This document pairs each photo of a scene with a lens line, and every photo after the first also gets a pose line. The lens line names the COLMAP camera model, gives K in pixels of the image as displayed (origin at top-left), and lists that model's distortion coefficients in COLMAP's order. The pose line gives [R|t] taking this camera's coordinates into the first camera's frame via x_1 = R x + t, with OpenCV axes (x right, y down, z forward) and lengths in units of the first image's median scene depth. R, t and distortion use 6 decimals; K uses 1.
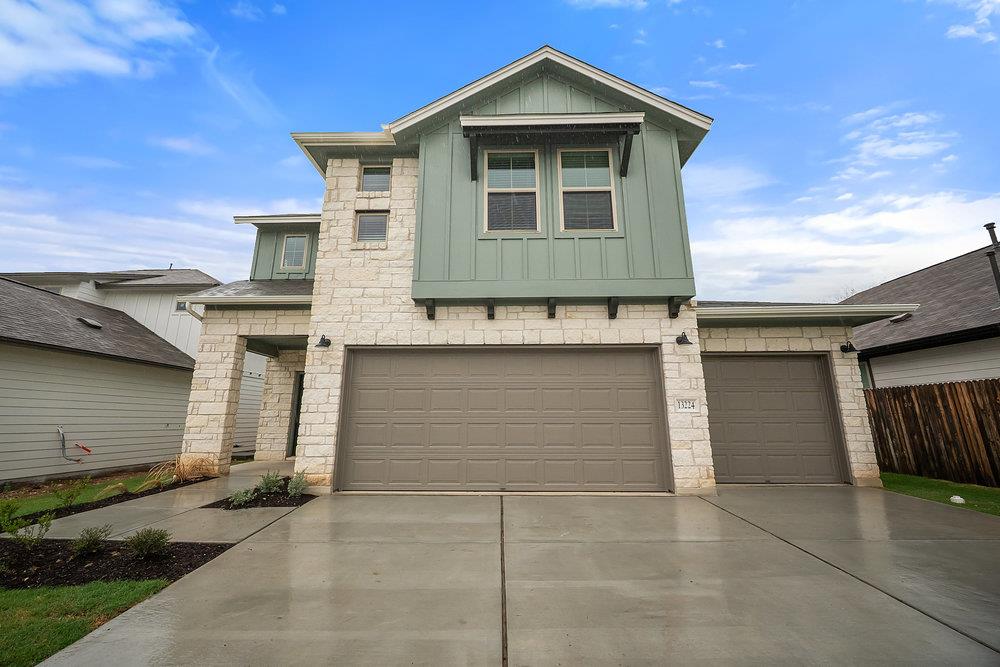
lens RADIAL K [[400.7, 0, 494.6], [0, 400.7, 329.4], [0, 0, 1]] dist [-0.000526, -0.000199]
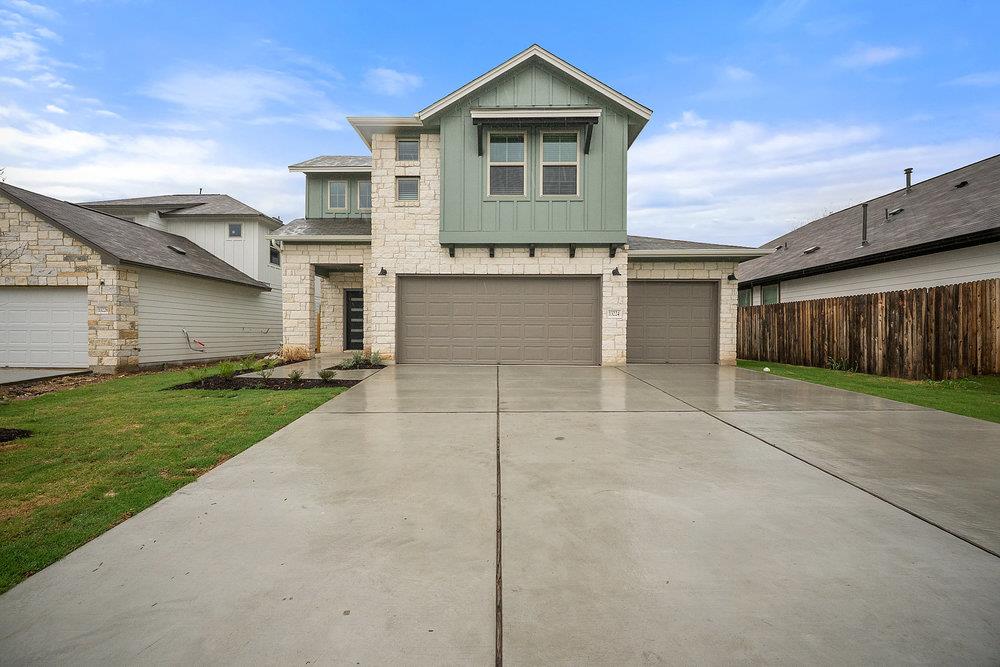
lens RADIAL K [[400.7, 0, 494.6], [0, 400.7, 329.4], [0, 0, 1]] dist [-0.000526, -0.000199]
pose [[0.999959, 0.006198, 0.006533, -0.006421], [-0.007440, 0.977346, 0.211518, -0.074631], [-0.005074, -0.211558, 0.977352, -0.508065]]
